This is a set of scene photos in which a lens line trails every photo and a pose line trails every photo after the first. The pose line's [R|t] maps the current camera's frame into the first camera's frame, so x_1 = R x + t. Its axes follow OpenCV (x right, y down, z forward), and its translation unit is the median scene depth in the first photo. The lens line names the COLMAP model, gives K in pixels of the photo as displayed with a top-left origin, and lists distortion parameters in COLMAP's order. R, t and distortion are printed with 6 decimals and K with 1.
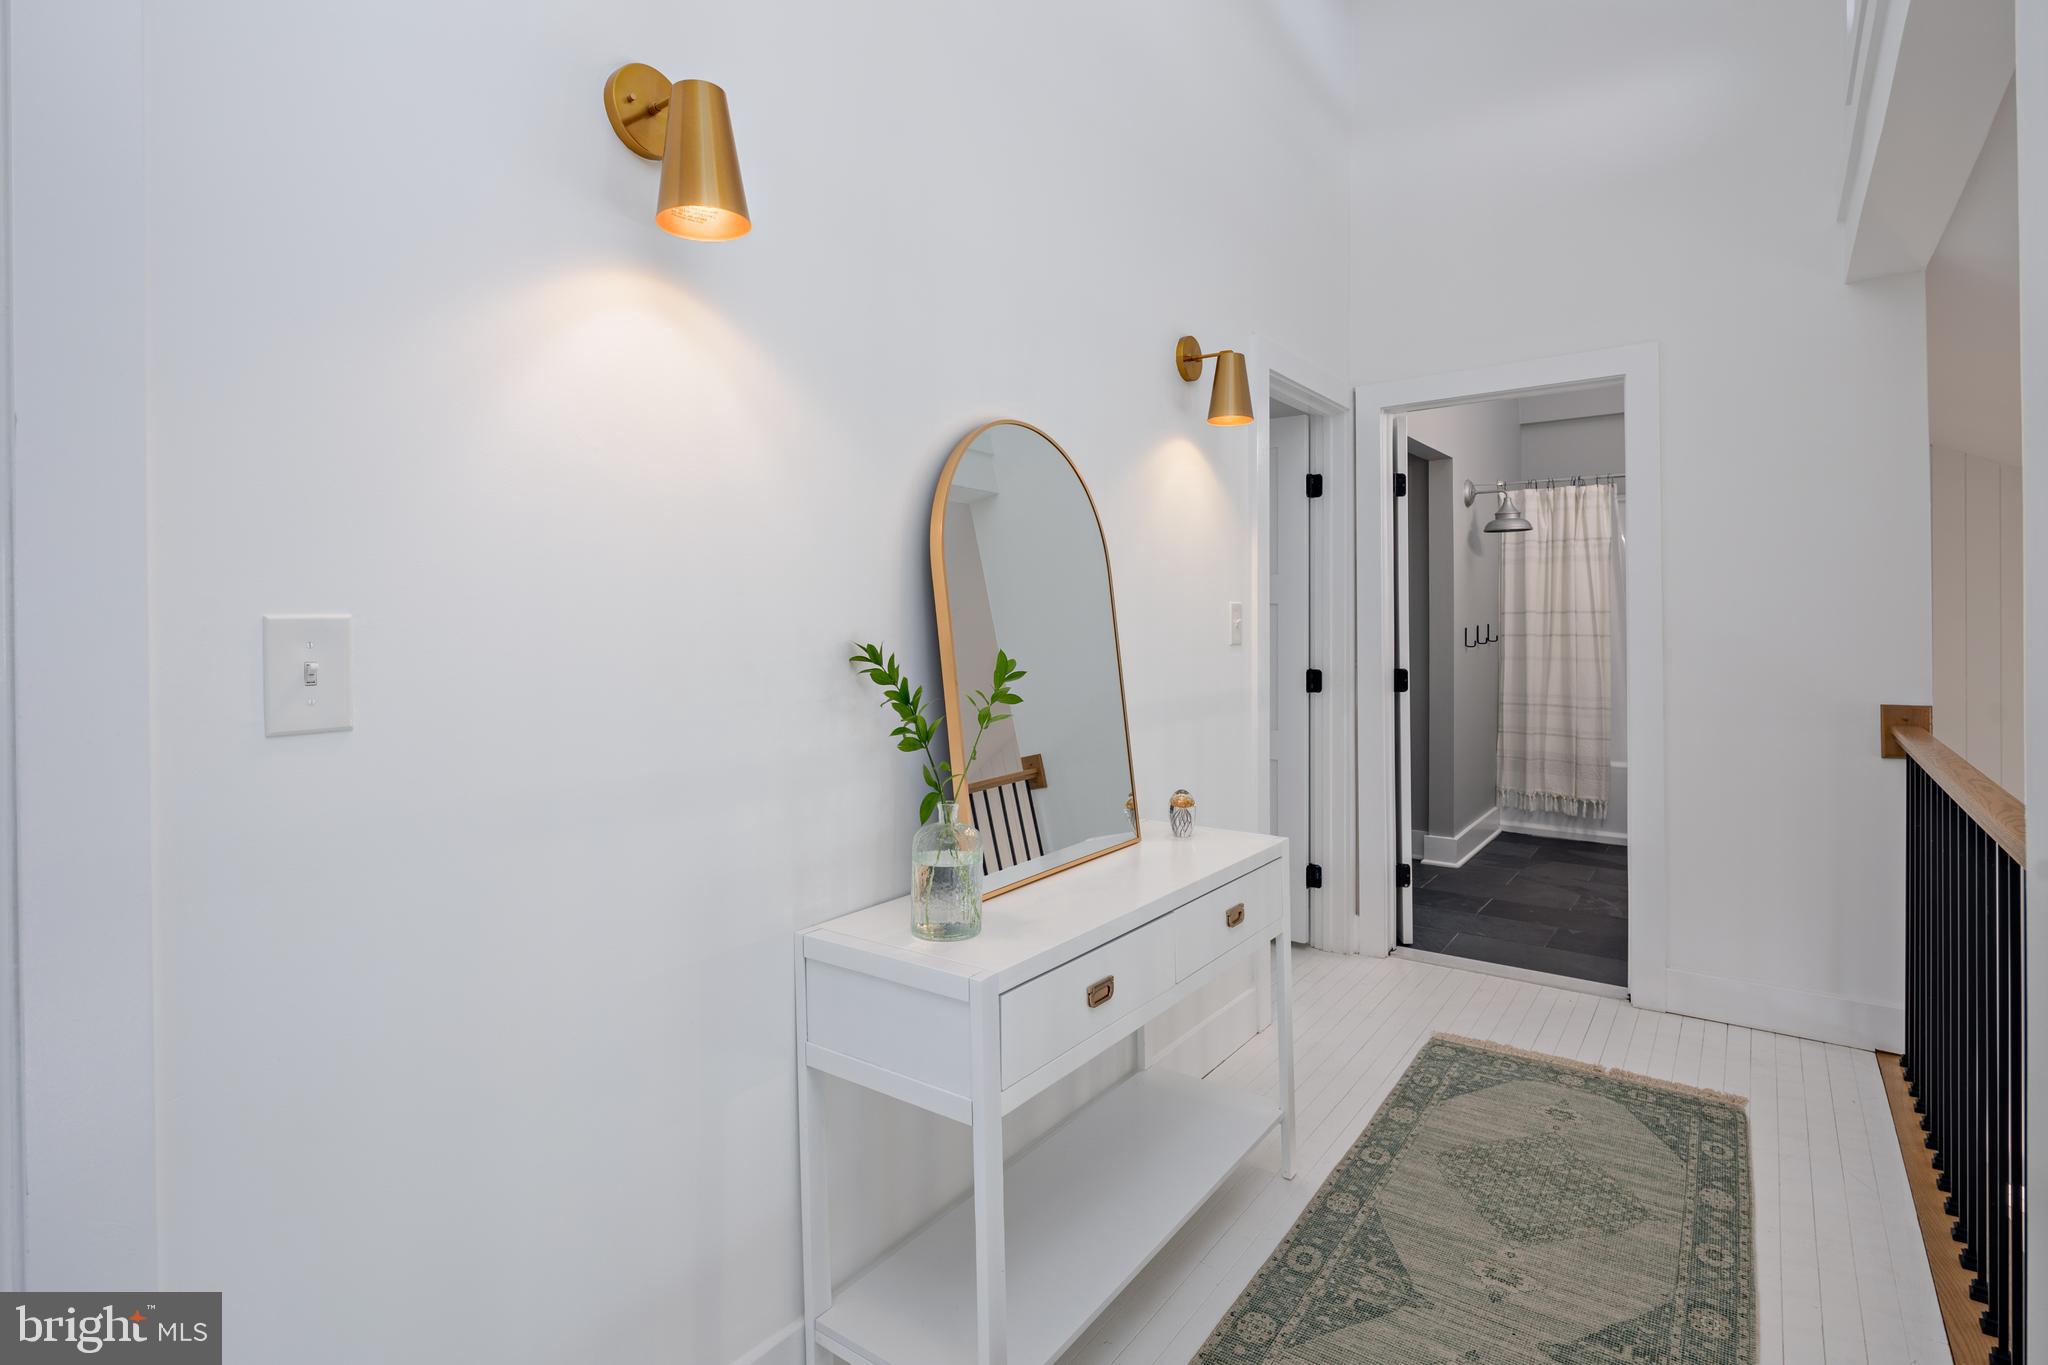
lens RADIAL K [[1019.6, 0, 1031.4], [0, 1019.6, 622.9], [0, 0, 1]] dist [0.011994, -0.002240]
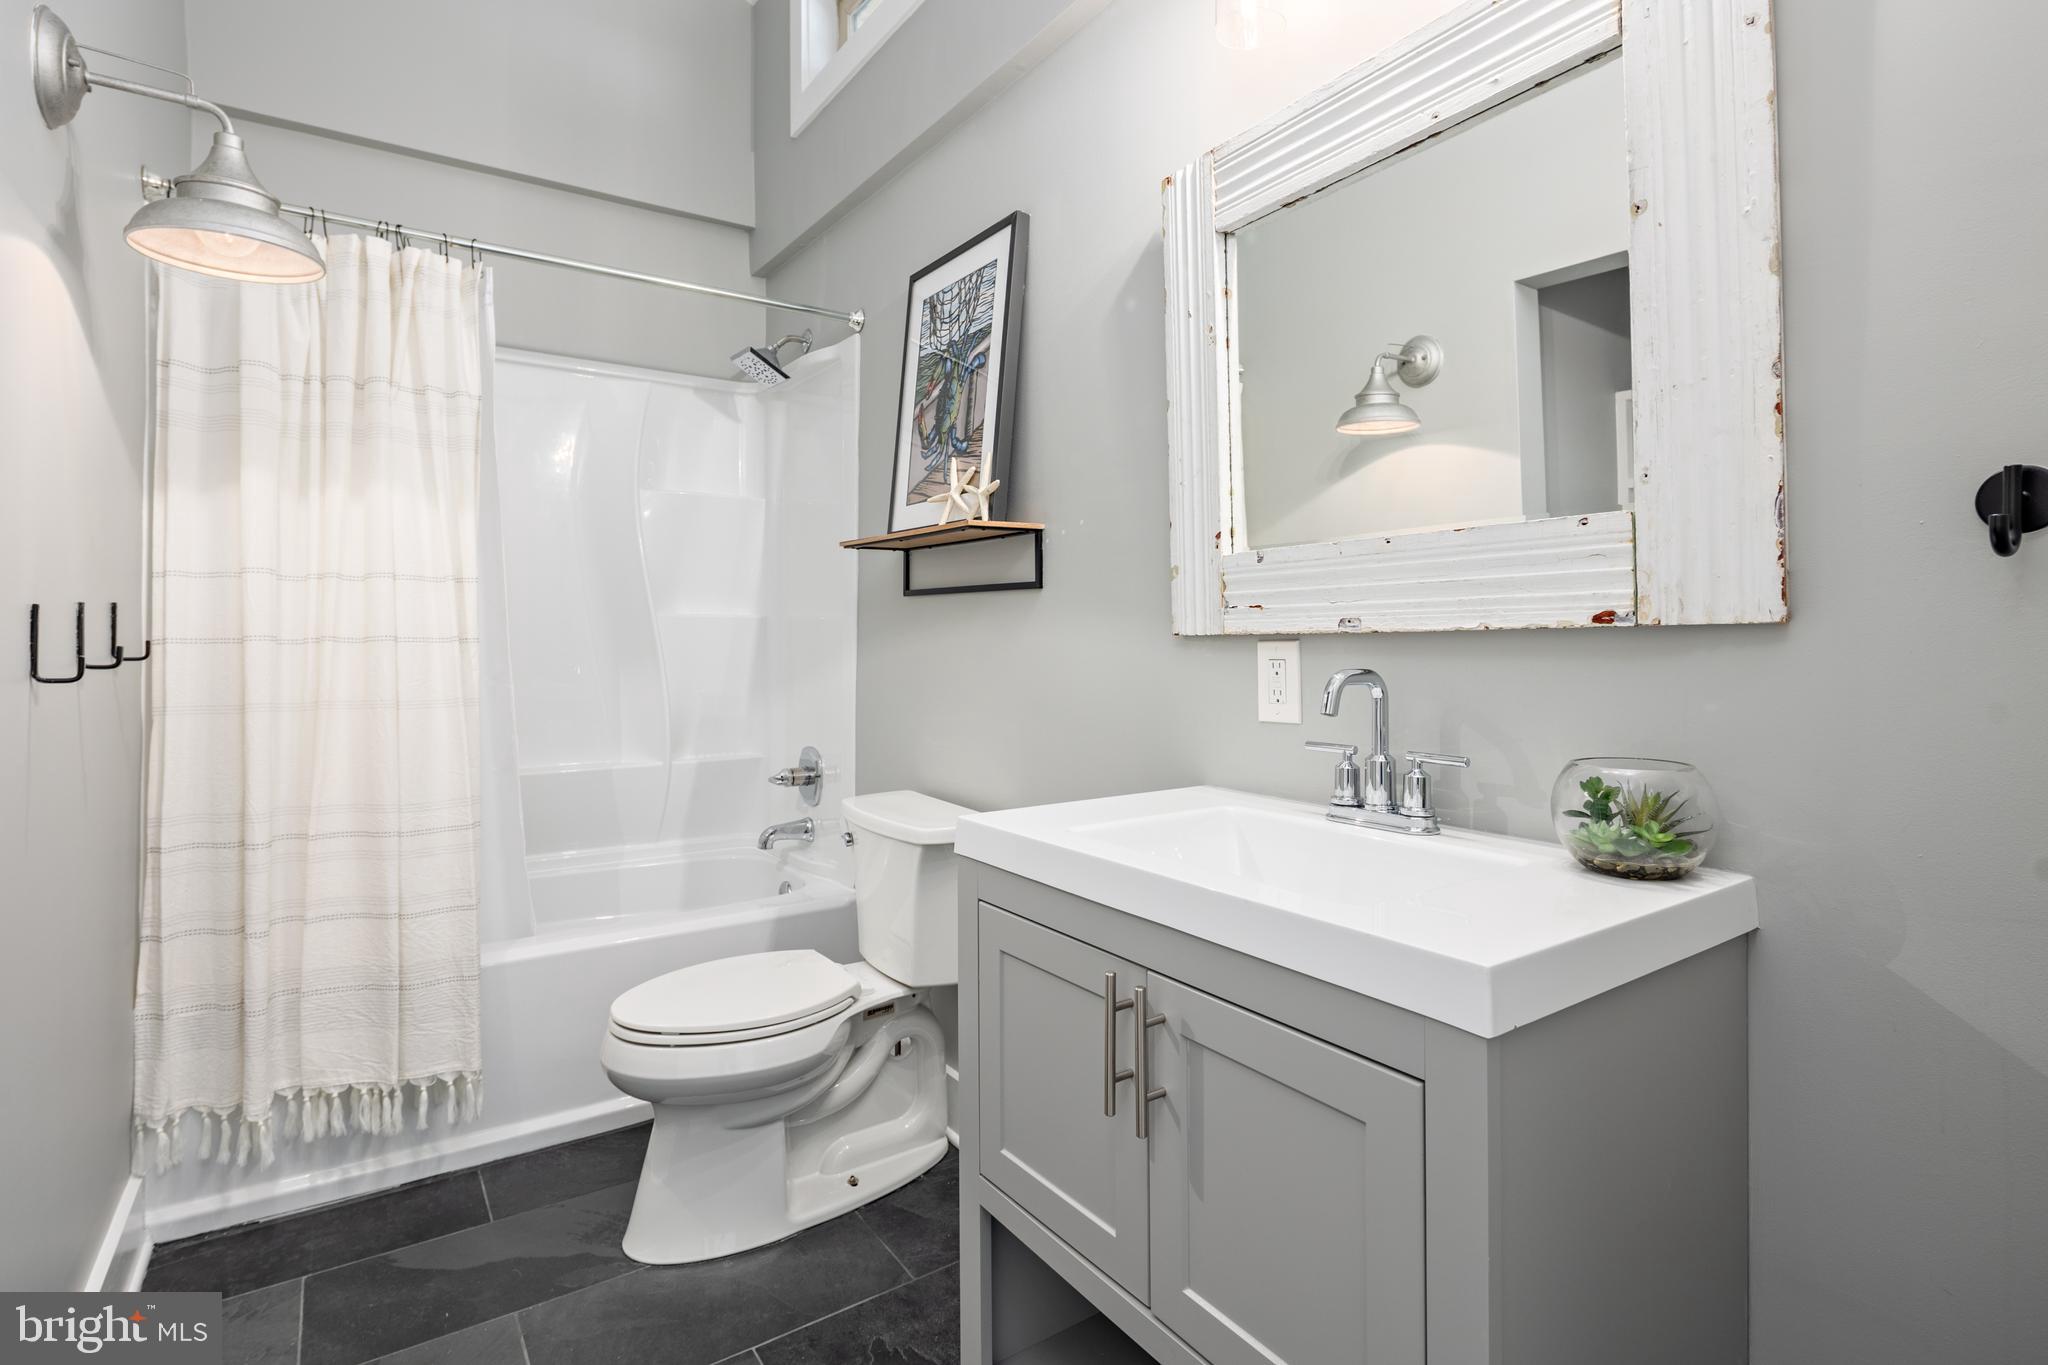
lens RADIAL K [[1019.6, 0, 994.4], [0, 1019.6, 636.6], [0, 0, 1]] dist [0.011994, -0.002240]
pose [[0.372776, 0.002125, 0.927919, 0.265572], [-0.006655, 0.999978, 0.000383, 0.009472], [-0.927898, -0.006318, 0.372782, 0.654798]]
